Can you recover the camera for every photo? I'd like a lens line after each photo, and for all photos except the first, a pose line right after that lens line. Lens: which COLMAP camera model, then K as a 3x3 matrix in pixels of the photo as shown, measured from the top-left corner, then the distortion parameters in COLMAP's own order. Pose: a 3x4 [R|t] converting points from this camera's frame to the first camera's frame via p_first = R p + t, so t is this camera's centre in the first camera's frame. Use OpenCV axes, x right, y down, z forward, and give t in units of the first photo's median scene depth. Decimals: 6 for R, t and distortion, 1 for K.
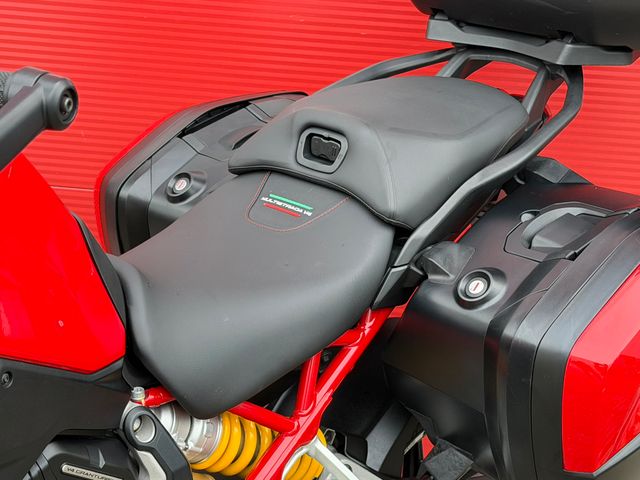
lens RADIAL K [[1358.9, 0, 332.4], [0, 1358.9, 240.8], [0, 0, 1]] dist [0.142548, 0.000000]
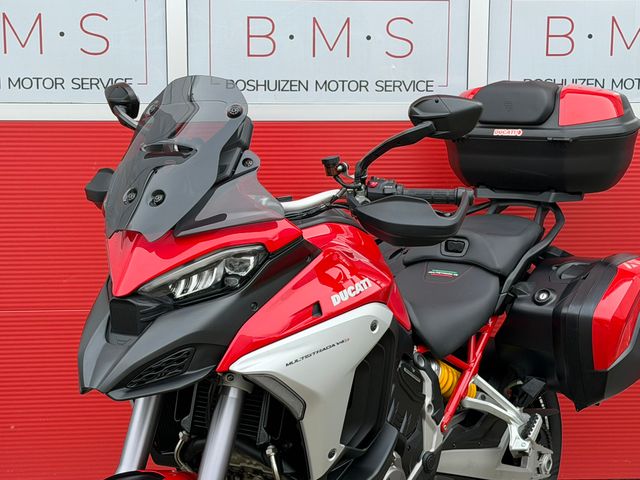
lens RADIAL K [[1358.9, 0, 324.9], [0, 1358.9, 245.9], [0, 0, 1]] dist [0.142548, 0.000000]
pose [[0.986304, -0.079505, 0.144509, -0.537084], [0.101966, 0.982583, -0.155349, 0.251600], [-0.129641, 0.167956, 0.977233, -1.094455]]
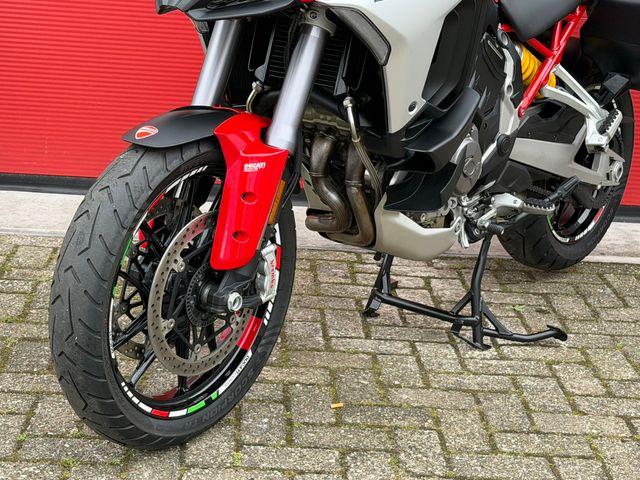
lens RADIAL K [[1358.9, 0, 336.8], [0, 1358.9, 245.5], [0, 0, 1]] dist [0.142548, 0.000000]
pose [[0.992412, -0.030800, 0.119040, -0.592343], [0.031847, 0.999469, -0.006901, 0.416567], [-0.118765, 0.010639, 0.992865, -0.997352]]
